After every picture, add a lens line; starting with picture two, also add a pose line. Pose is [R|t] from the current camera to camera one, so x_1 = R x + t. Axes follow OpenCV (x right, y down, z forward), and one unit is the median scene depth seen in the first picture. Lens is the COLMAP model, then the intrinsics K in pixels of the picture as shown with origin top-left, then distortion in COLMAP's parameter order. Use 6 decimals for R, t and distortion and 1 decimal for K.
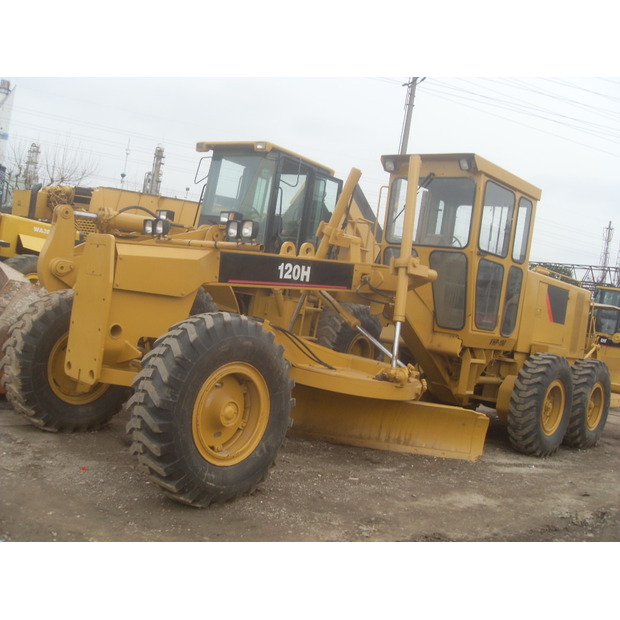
lens RADIAL K [[697.5, 0, 309.2], [0, 697.5, 308.2], [0, 0, 1]] dist [-0.194921, 0.206982]
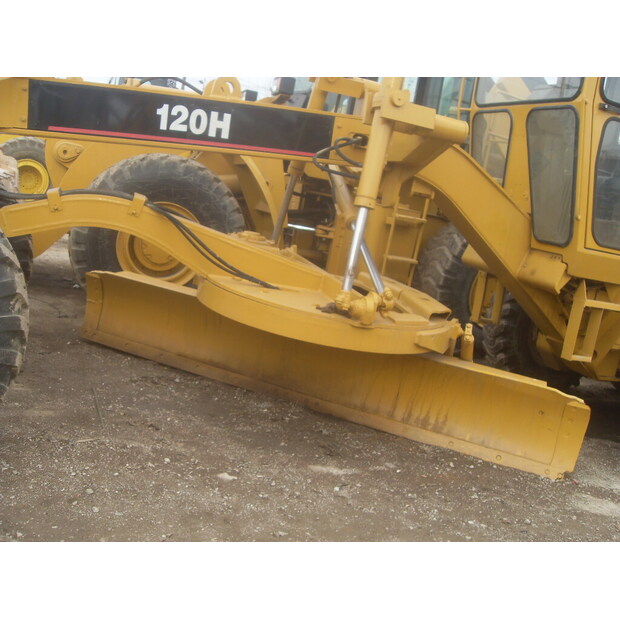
lens RADIAL K [[697.5, 0, 309.2], [0, 697.5, 308.2], [0, 0, 1]] dist [-0.194921, 0.206982]
pose [[0.898079, 0.081665, -0.432187, 0.265222], [-0.048077, 0.994951, 0.088100, 0.041332], [0.437199, -0.058342, 0.897470, 0.390417]]
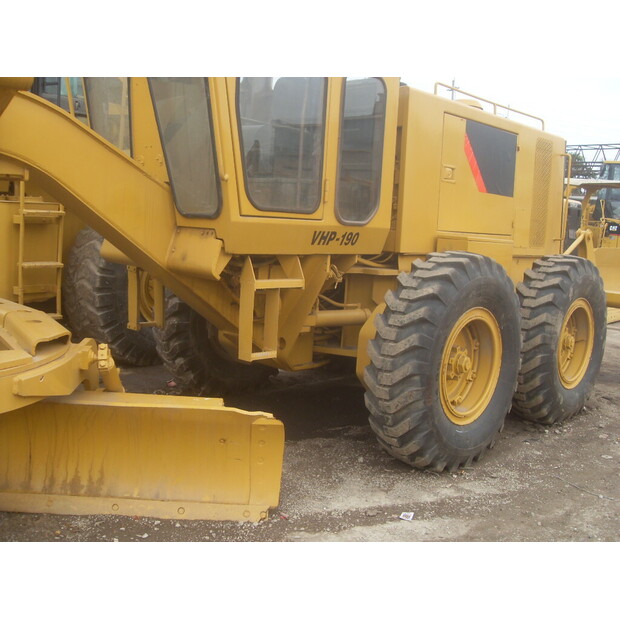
lens RADIAL K [[697.5, 0, 309.2], [0, 697.5, 308.2], [0, 0, 1]] dist [-0.194921, 0.206982]
pose [[0.995077, -0.091296, -0.038568, 0.277450], [0.095169, 0.988830, 0.114707, 0.041895], [0.027665, -0.117813, 0.992650, 0.544191]]
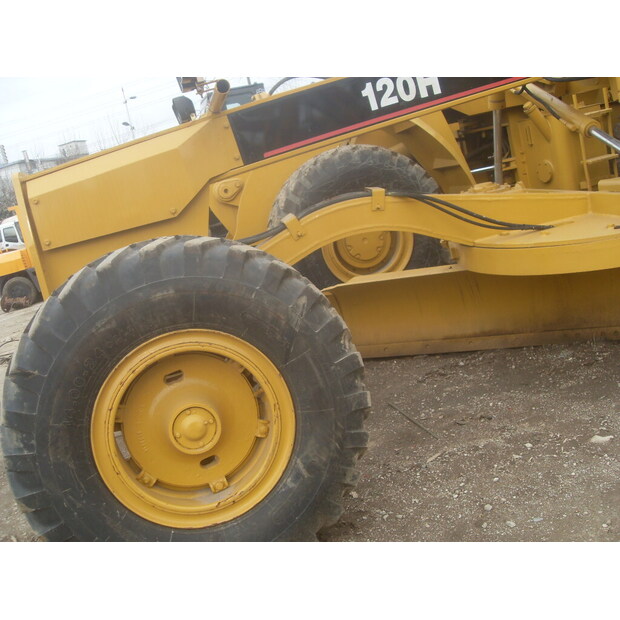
lens RADIAL K [[697.5, 0, 309.2], [0, 697.5, 308.2], [0, 0, 1]] dist [-0.194921, 0.206982]
pose [[0.767411, -0.222529, -0.601300, 0.162193], [0.341576, 0.935563, 0.089705, 0.028860], [0.542592, -0.274230, 0.793972, 0.380235]]
